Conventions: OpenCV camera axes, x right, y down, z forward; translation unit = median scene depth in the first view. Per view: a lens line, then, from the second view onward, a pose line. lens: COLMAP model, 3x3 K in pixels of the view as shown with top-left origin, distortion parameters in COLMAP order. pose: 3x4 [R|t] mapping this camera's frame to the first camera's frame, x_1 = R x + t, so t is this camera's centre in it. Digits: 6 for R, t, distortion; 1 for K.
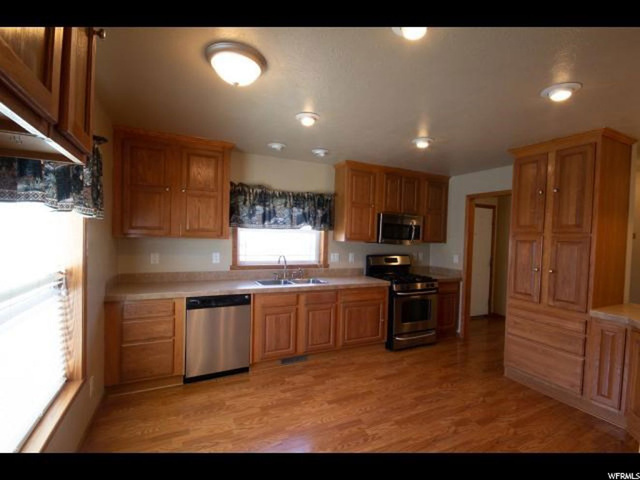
lens RADIAL K [[300.7, 0, 322.6], [0, 300.7, 242.4], [0, 0, 1]] dist [-0.001367, -0.000193]
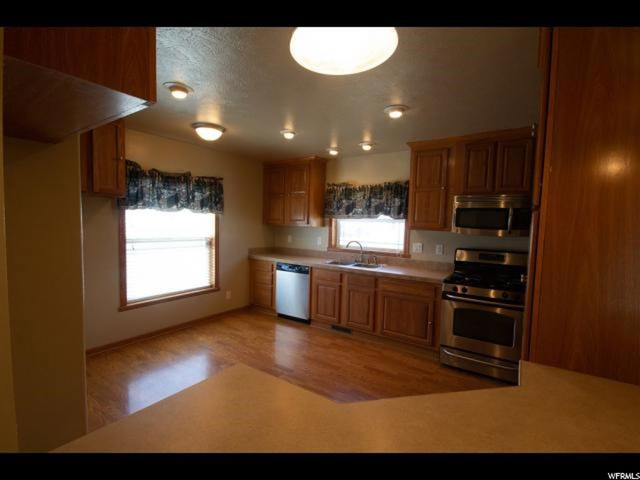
lens RADIAL K [[300.7, 0, 322.6], [0, 300.7, 242.4], [0, 0, 1]] dist [-0.001367, -0.000193]
pose [[0.489544, 0.040945, -0.871016, 0.816630], [-0.034520, 0.999024, 0.027561, 0.019972], [0.871295, 0.016575, 0.490480, 0.329924]]
